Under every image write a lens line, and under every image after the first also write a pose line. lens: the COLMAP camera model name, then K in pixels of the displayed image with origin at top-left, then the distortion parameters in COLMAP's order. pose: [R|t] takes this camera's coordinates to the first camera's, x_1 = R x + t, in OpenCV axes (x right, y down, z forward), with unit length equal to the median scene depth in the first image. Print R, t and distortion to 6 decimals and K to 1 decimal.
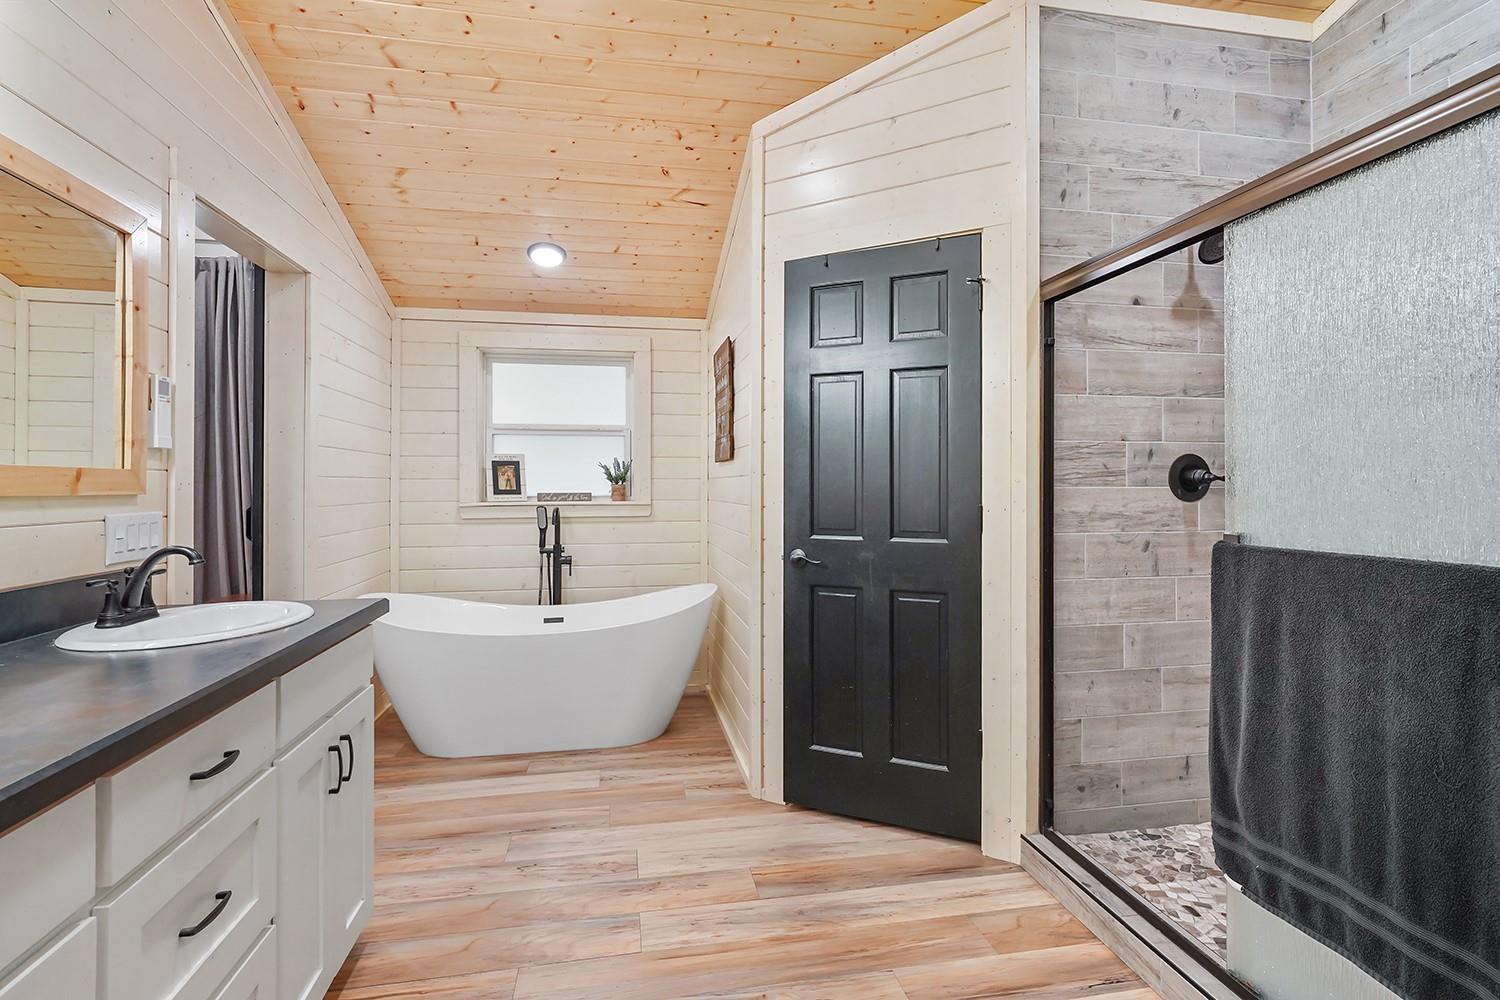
lens RADIAL K [[723.9, 0, 749.1], [0, 723.9, 477.9], [0, 0, 1]] dist [-0.000216, 0.000666]
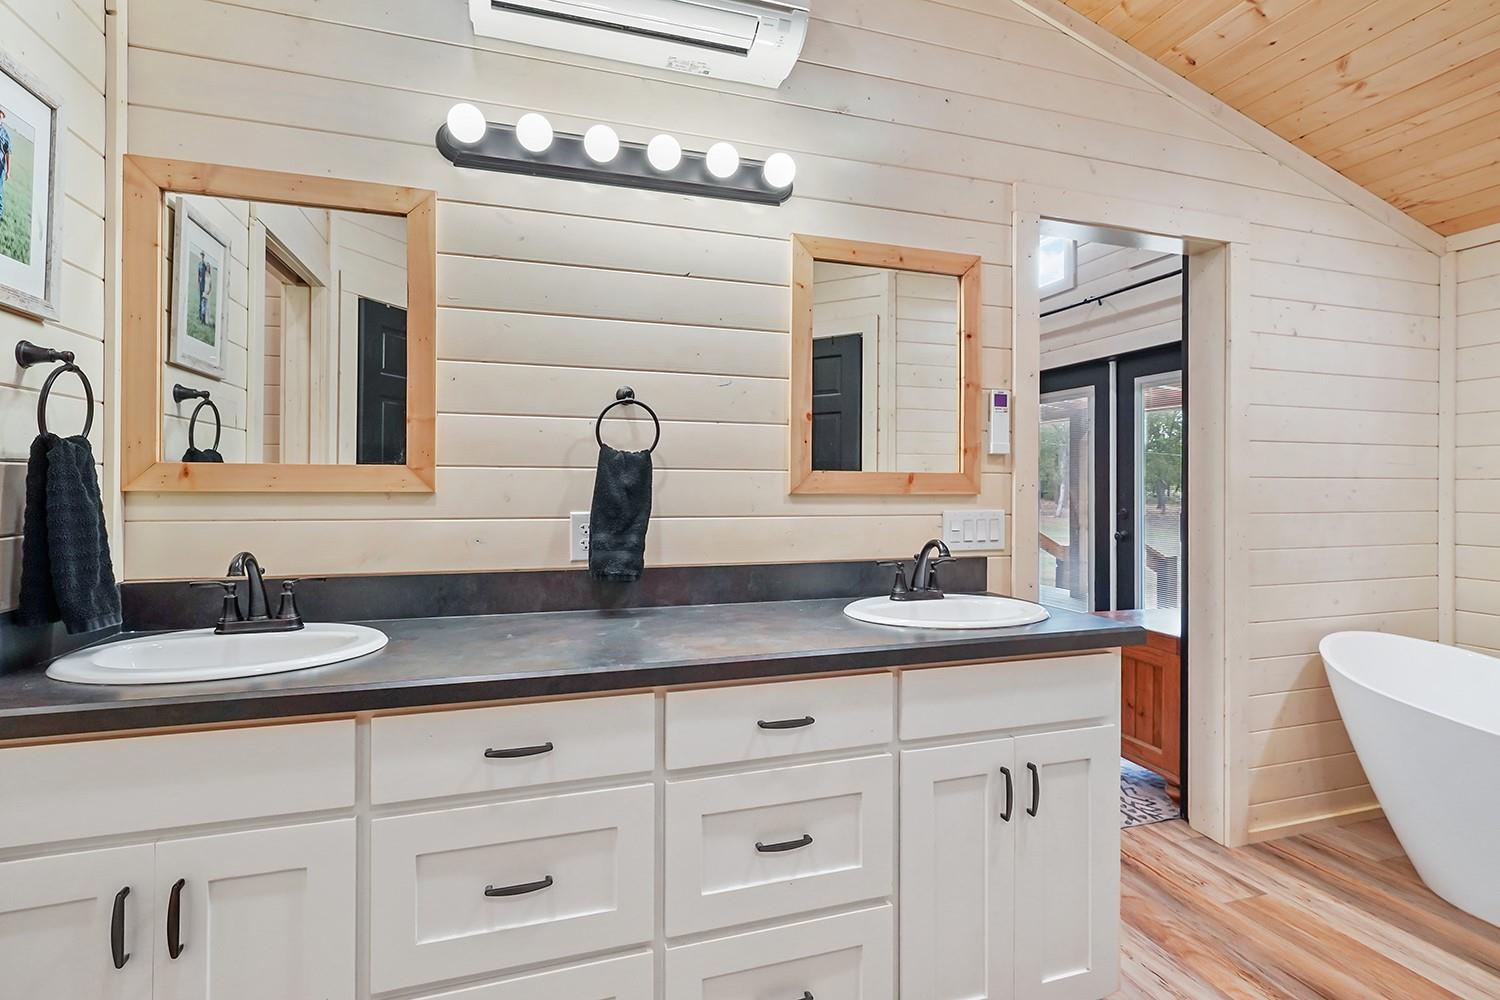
lens RADIAL K [[723.9, 0, 749.1], [0, 723.9, 477.9], [0, 0, 1]] dist [-0.000216, 0.000666]
pose [[0.123141, -0.006904, -0.992365, 0.265871], [0.004168, 0.999971, -0.006440, 0.002047], [0.992380, -0.003344, 0.123166, 0.479957]]
